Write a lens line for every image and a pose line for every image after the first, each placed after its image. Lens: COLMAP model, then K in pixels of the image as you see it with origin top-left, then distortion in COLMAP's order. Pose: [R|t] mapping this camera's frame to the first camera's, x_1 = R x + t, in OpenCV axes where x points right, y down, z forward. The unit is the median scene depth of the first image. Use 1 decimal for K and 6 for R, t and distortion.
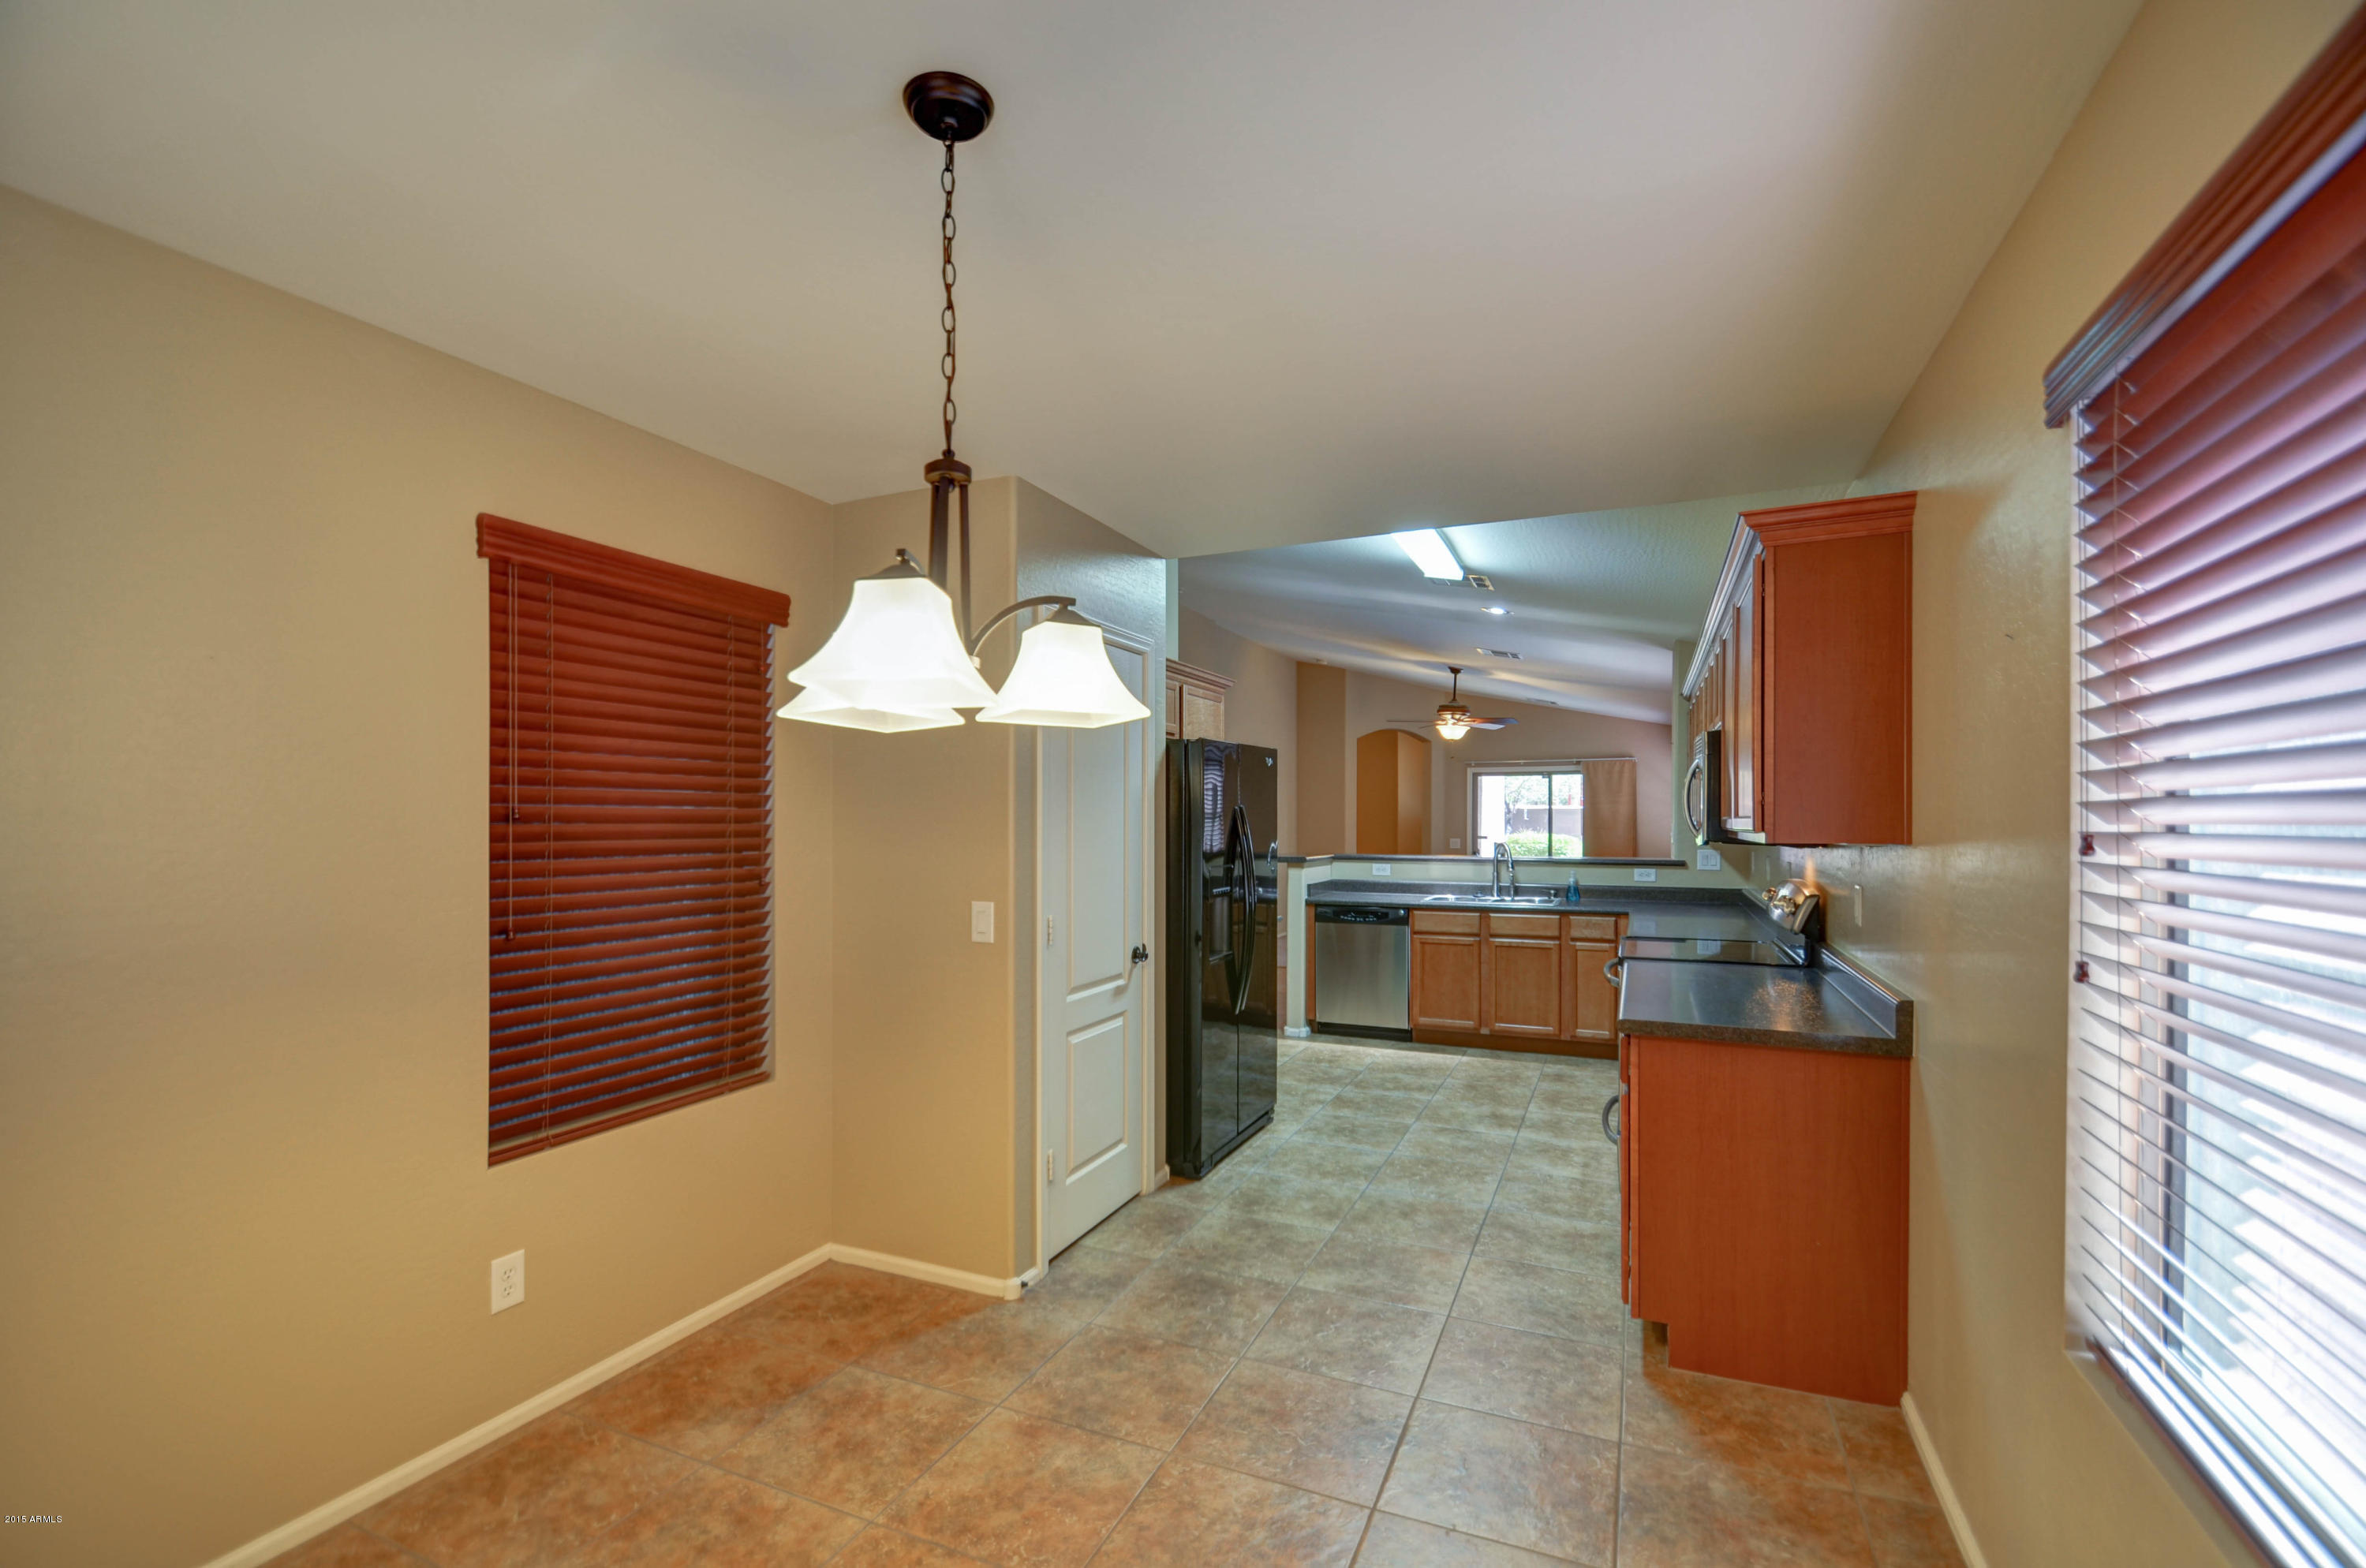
lens RADIAL K [[1044.7, 0, 1165.8], [0, 1044.7, 819.3], [0, 0, 1]] dist [0.011709, -0.018213]
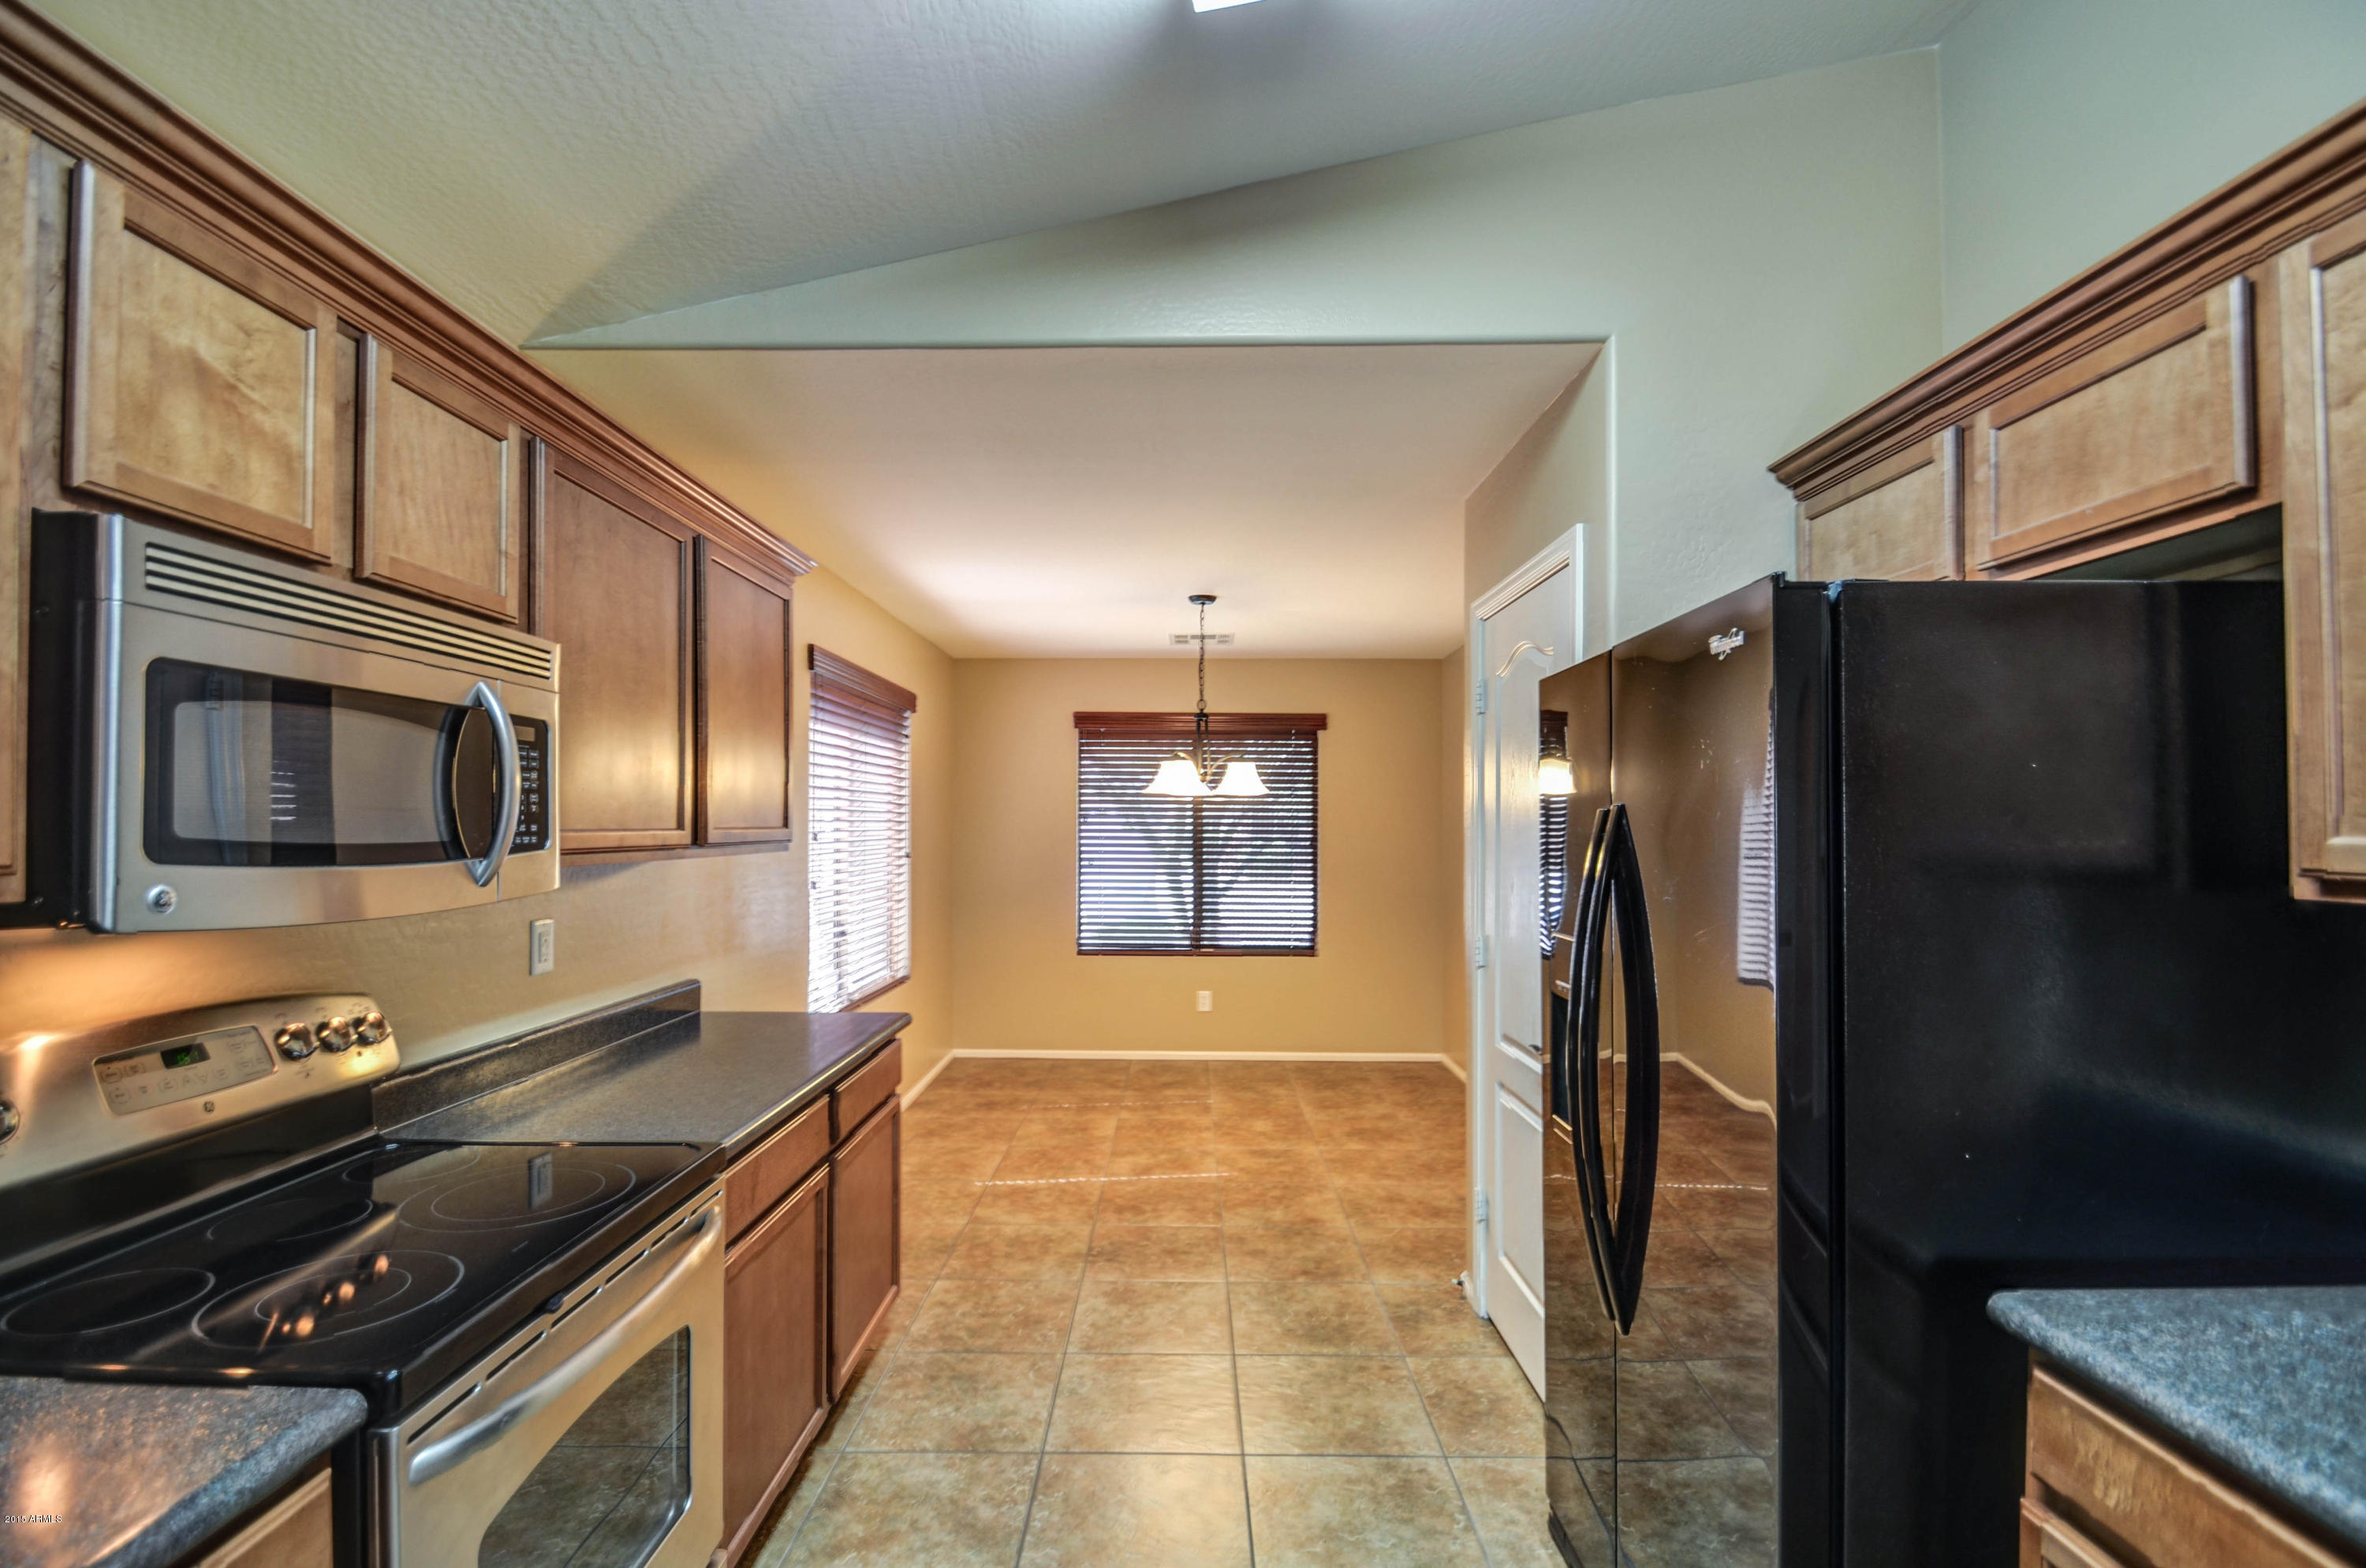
lens RADIAL K [[1066.4, 0, 1165.7], [0, 1066.4, 819.5], [0, 0, 1]] dist [0.002992, -0.010247]
pose [[-0.918038, -0.003384, -0.396477, 0.303825], [-0.002373, 0.999993, -0.003040, -0.003459], [0.396485, -0.001850, -0.918040, 1.025271]]
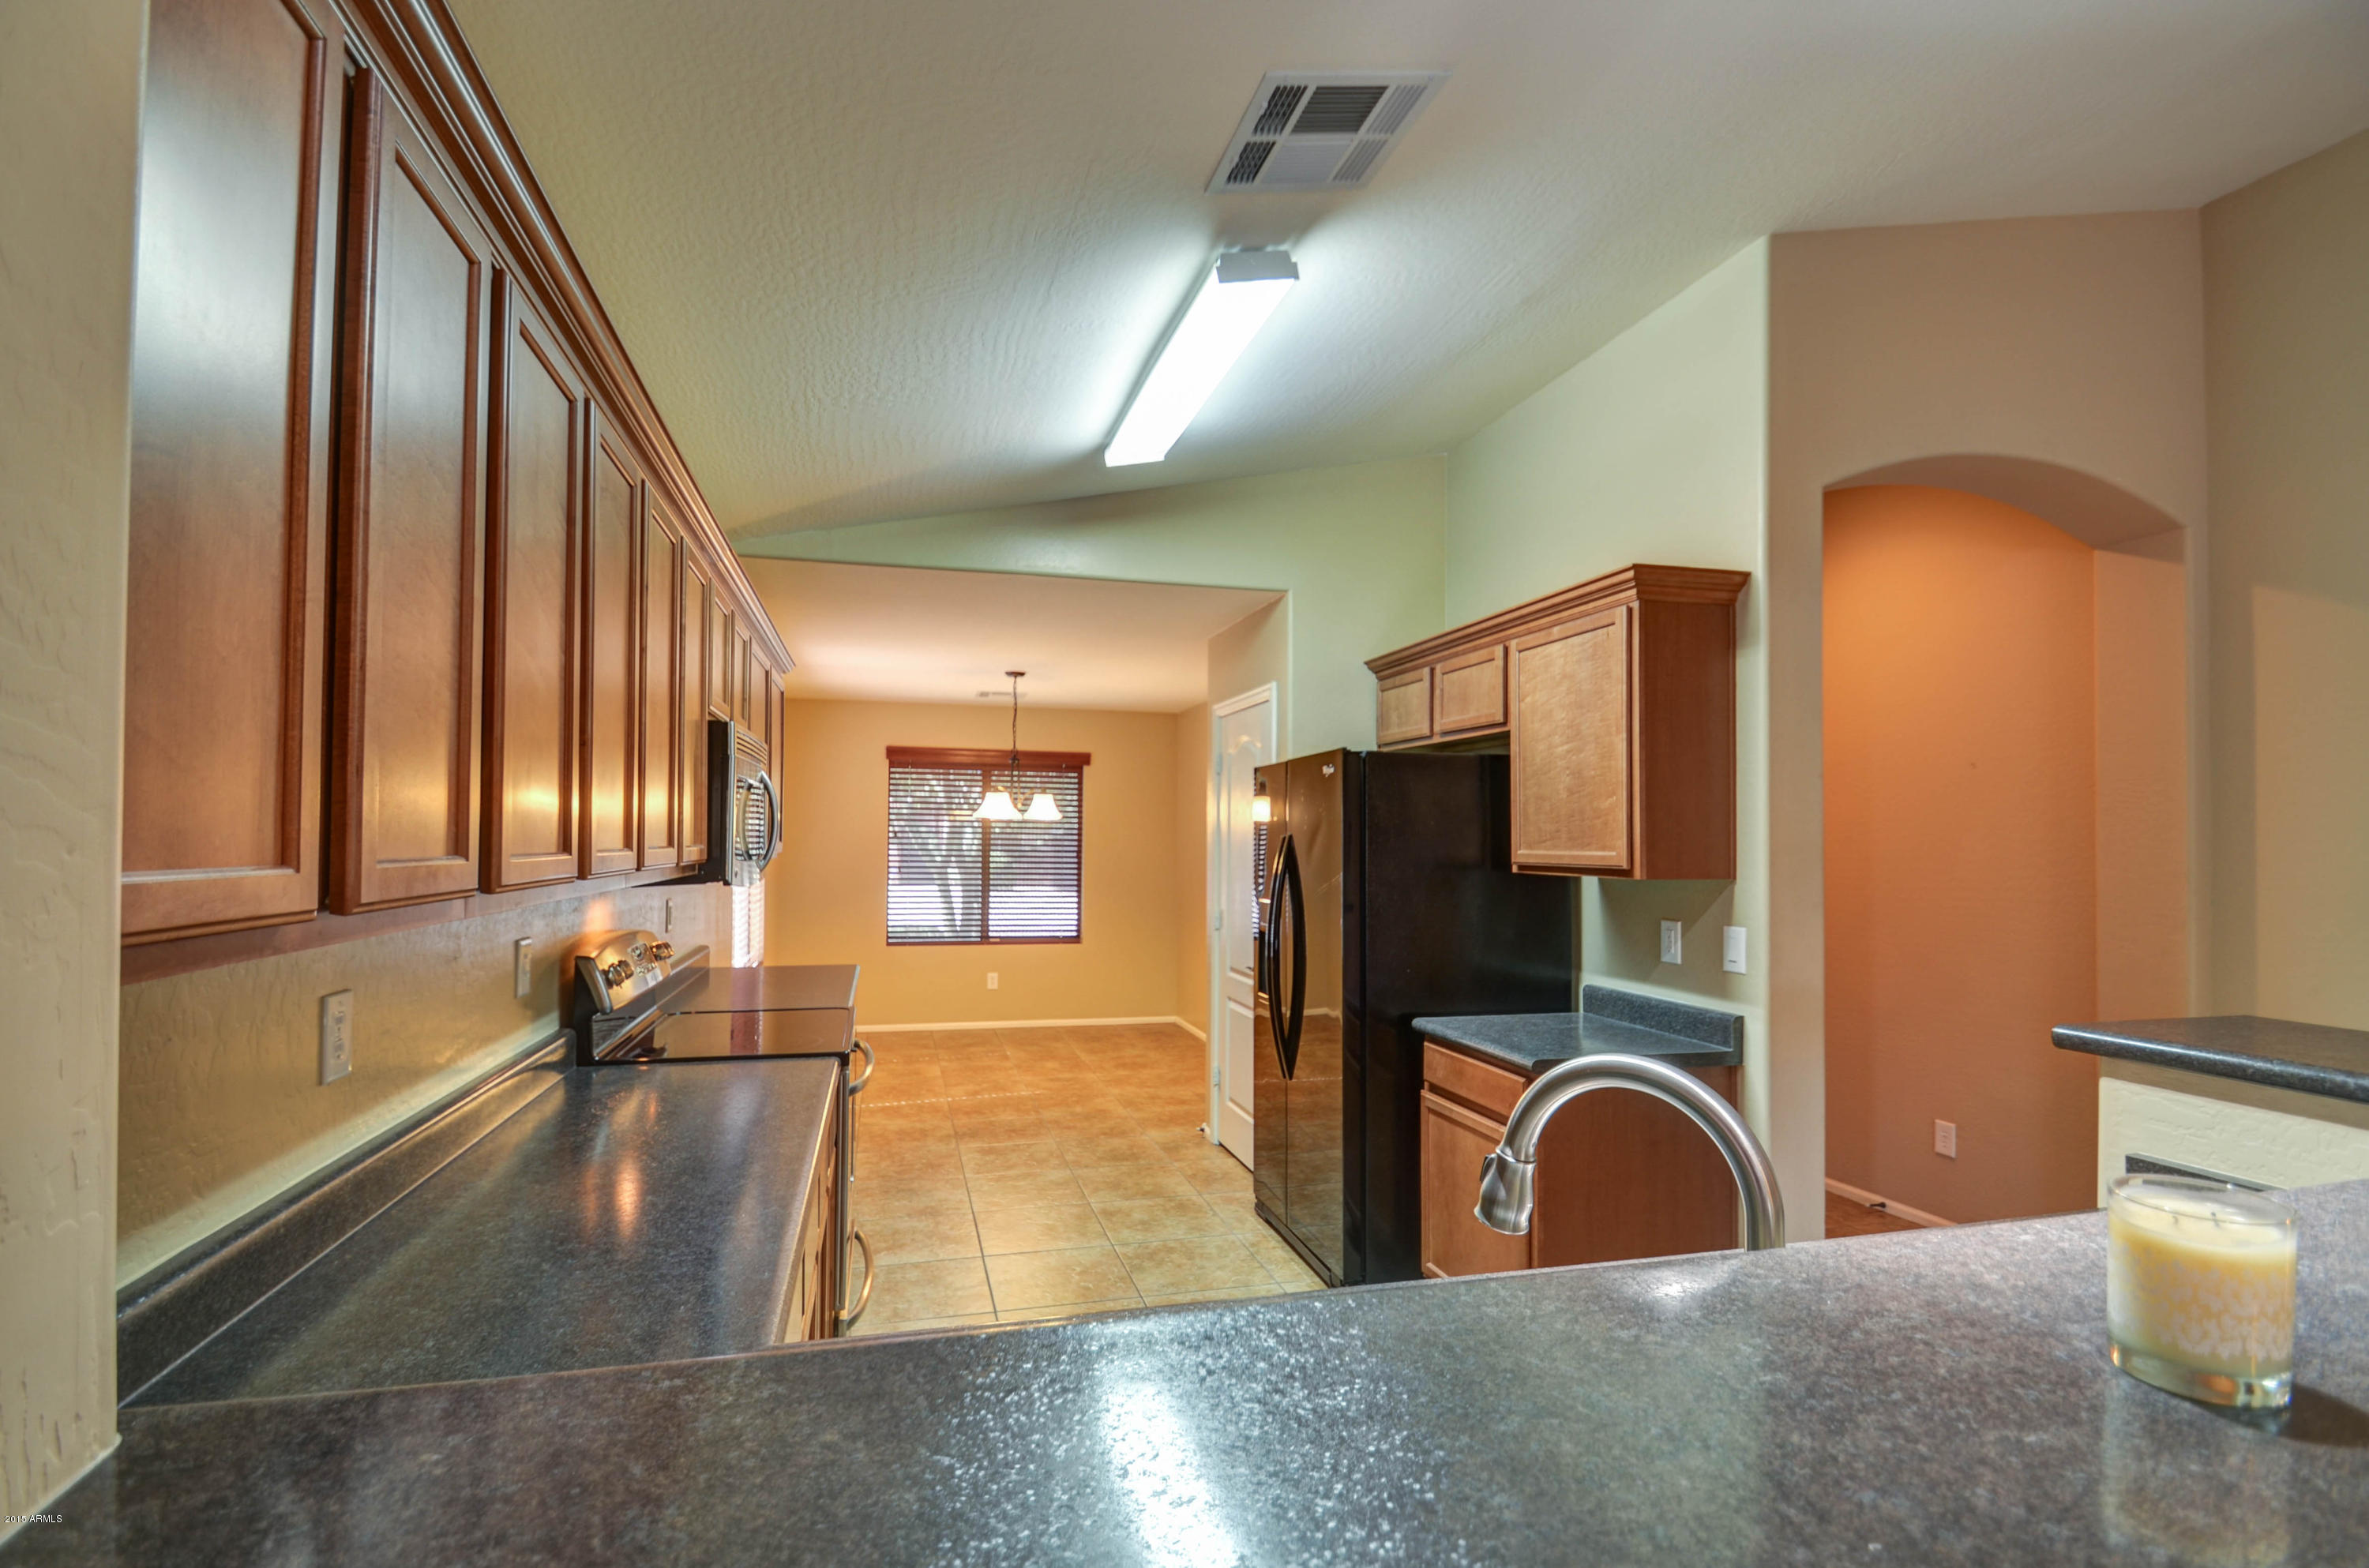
lens RADIAL K [[1093.8, 0, 1154.0], [0, 1093.8, 825.8], [0, 0, 1]] dist [0.000038, -0.010365]
pose [[-0.787633, -0.012653, -0.616015, 0.546438], [-0.008287, 0.999916, -0.009943, -0.007022], [0.616090, -0.002726, -0.787671, 1.277877]]
